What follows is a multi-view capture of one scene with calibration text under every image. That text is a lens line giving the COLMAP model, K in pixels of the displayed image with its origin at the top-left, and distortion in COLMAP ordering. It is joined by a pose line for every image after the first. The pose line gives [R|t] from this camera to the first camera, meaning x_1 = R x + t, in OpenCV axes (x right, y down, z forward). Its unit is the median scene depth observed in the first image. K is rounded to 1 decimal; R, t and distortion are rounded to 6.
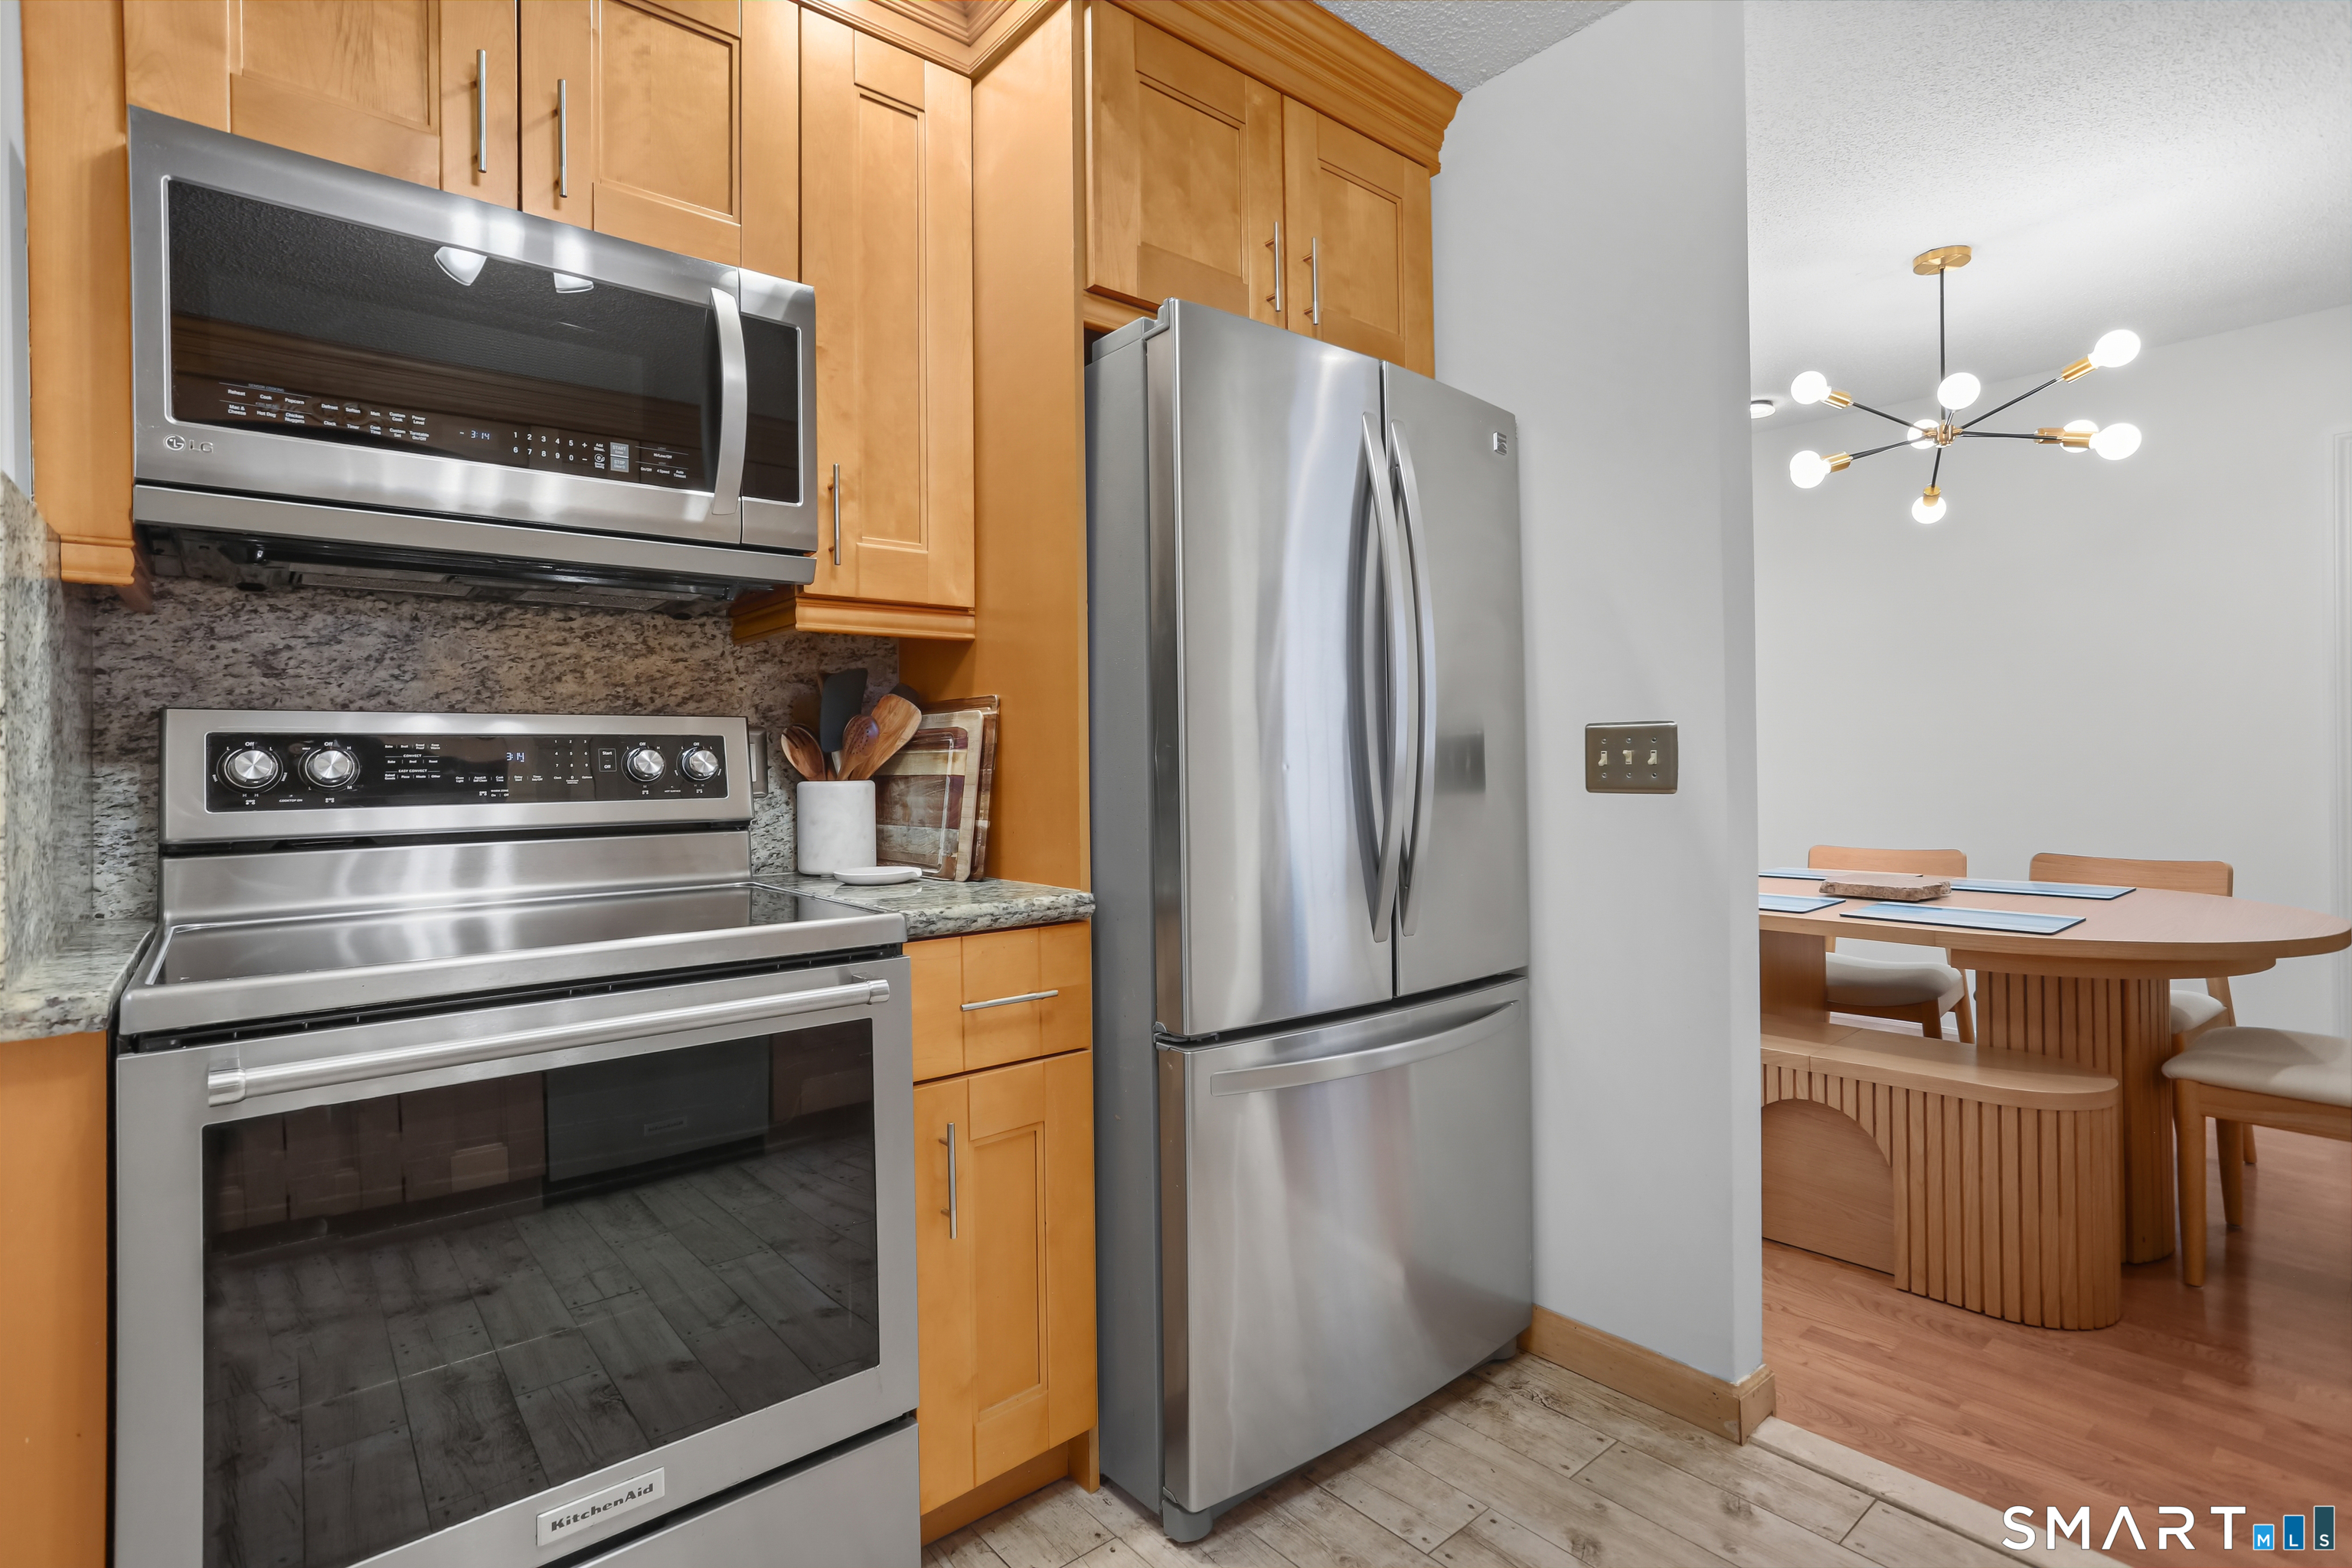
lens RADIAL K [[1112.7, 0, 1173.4], [0, 1112.7, 770.8], [0, 0, 1]] dist [-0.028554, 0.013420]
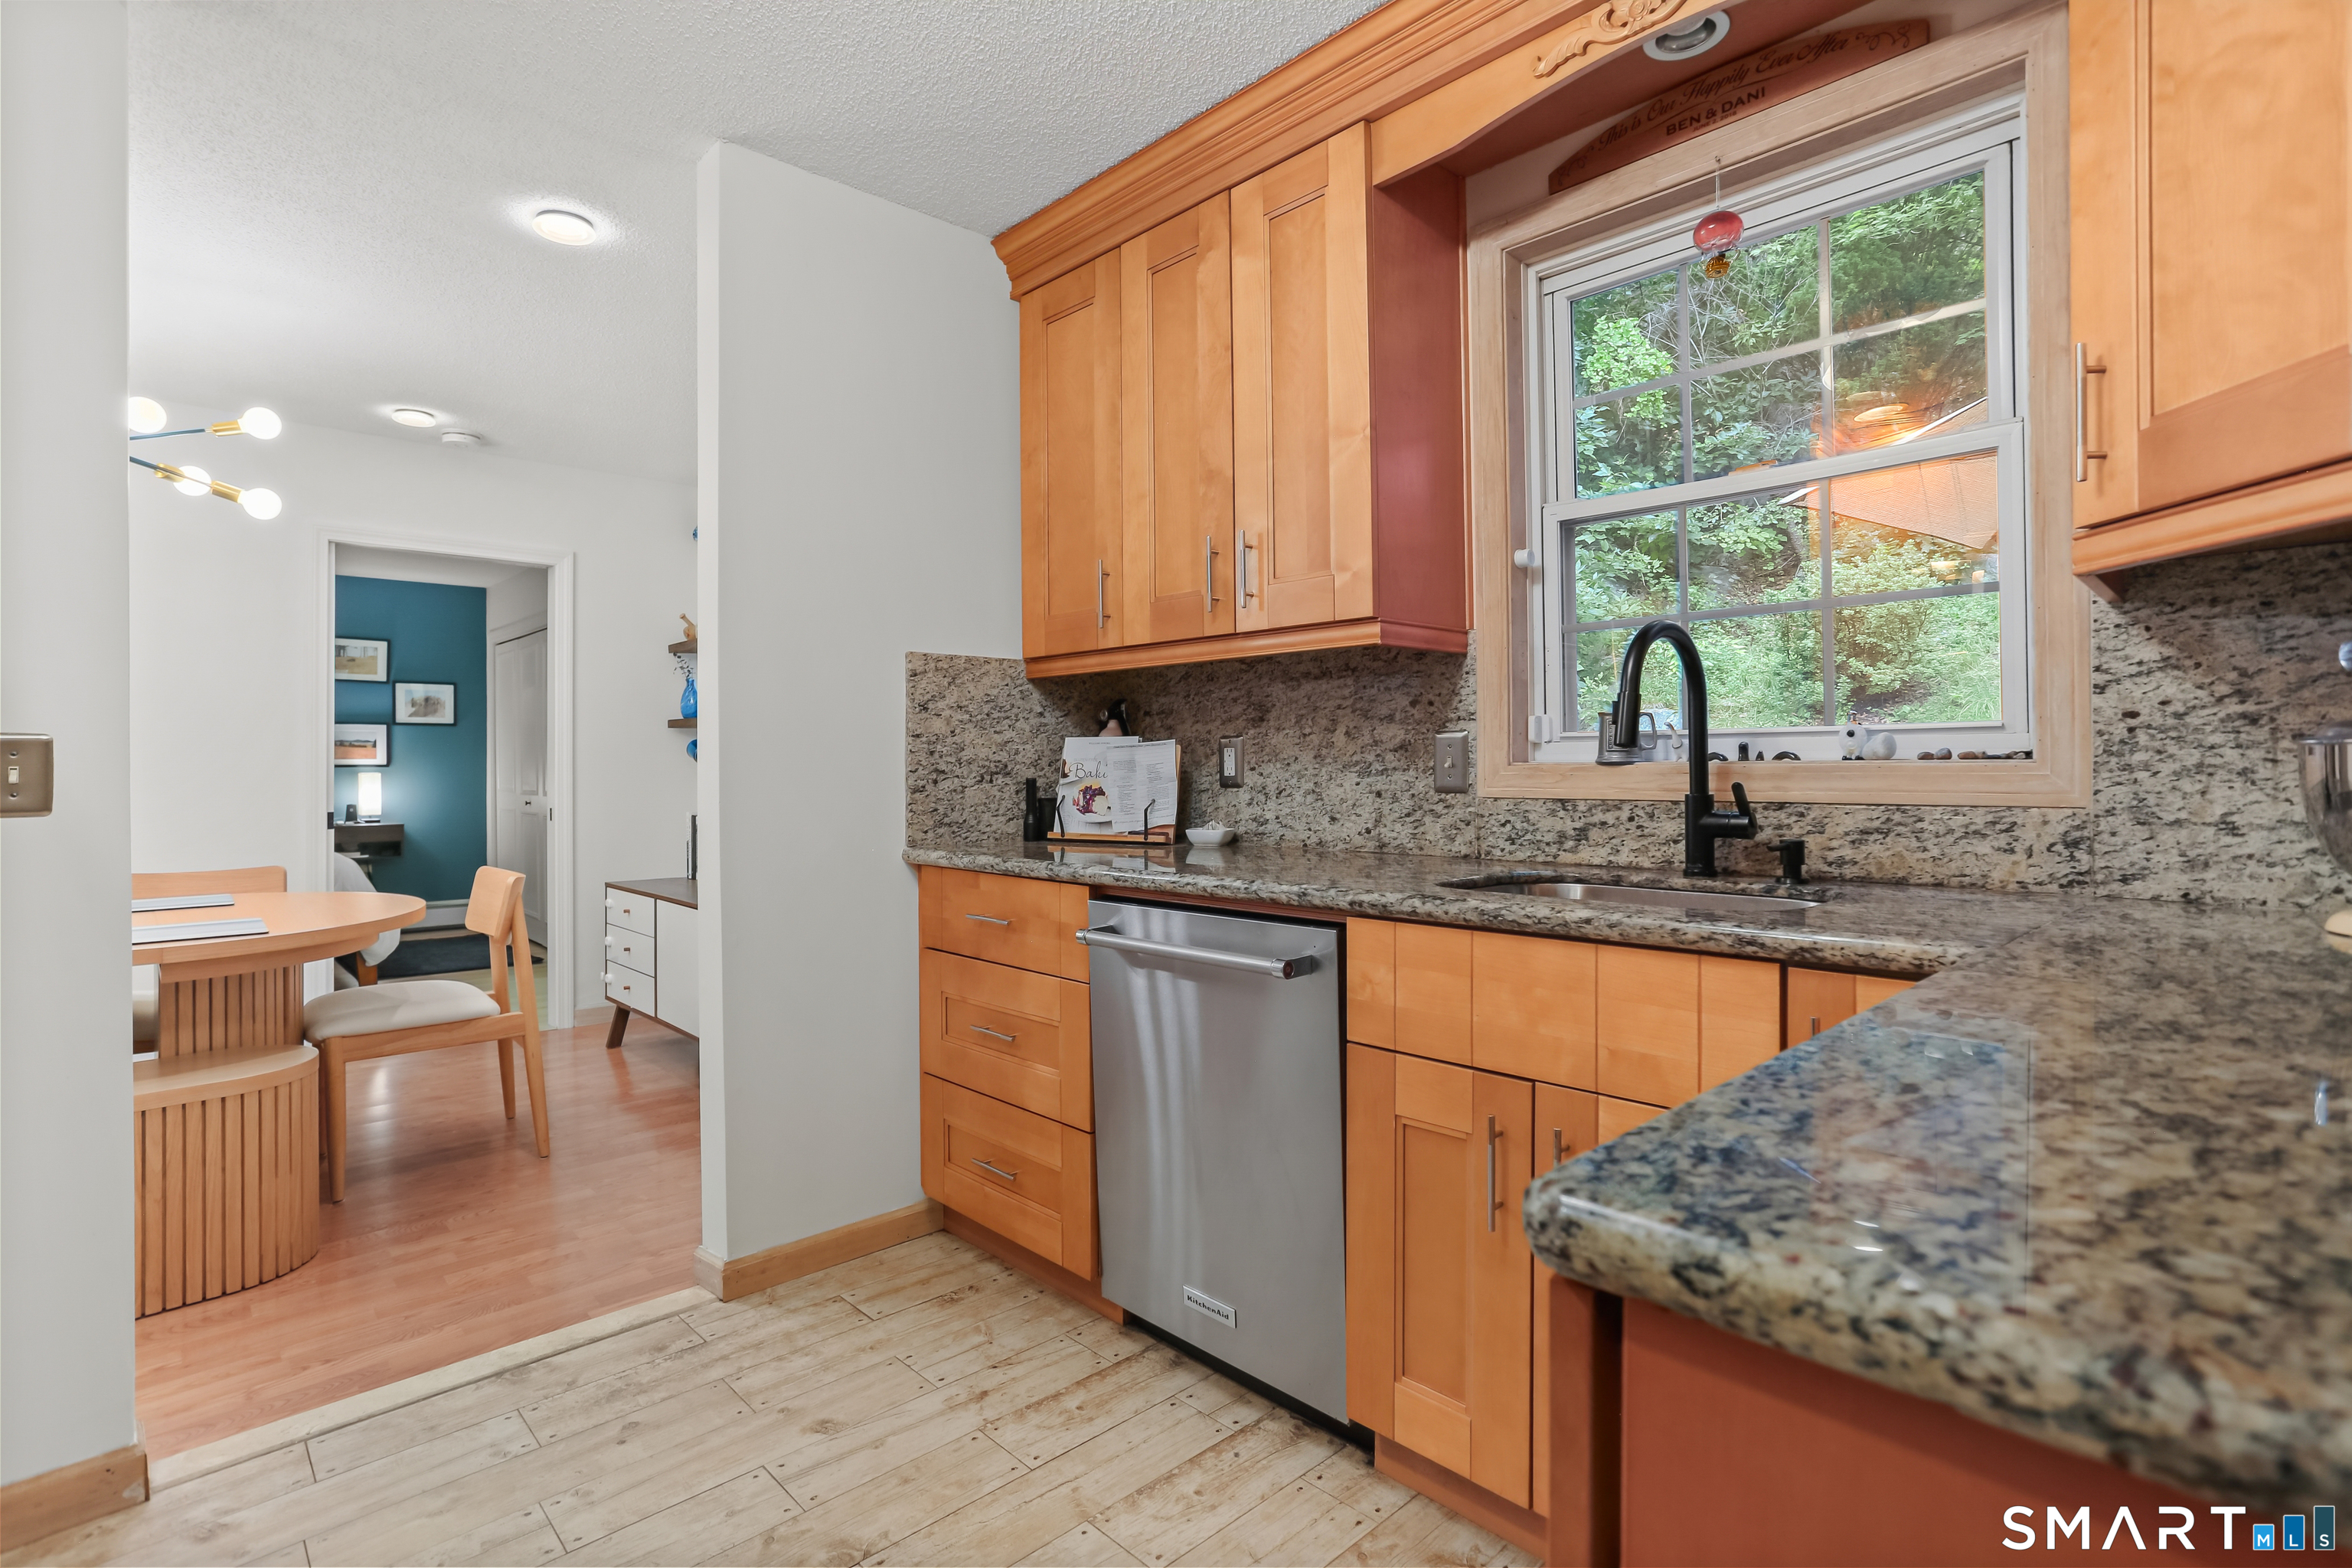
lens RADIAL K [[1112.7, 0, 1174.5], [0, 1112.7, 773.6], [0, 0, 1]] dist [-0.028554, 0.013420]
pose [[-0.078941, 0.008866, 0.996840, -0.483913], [0.008067, 0.999933, -0.008254, 0.001123], [-0.996847, 0.007389, -0.079007, 0.178831]]
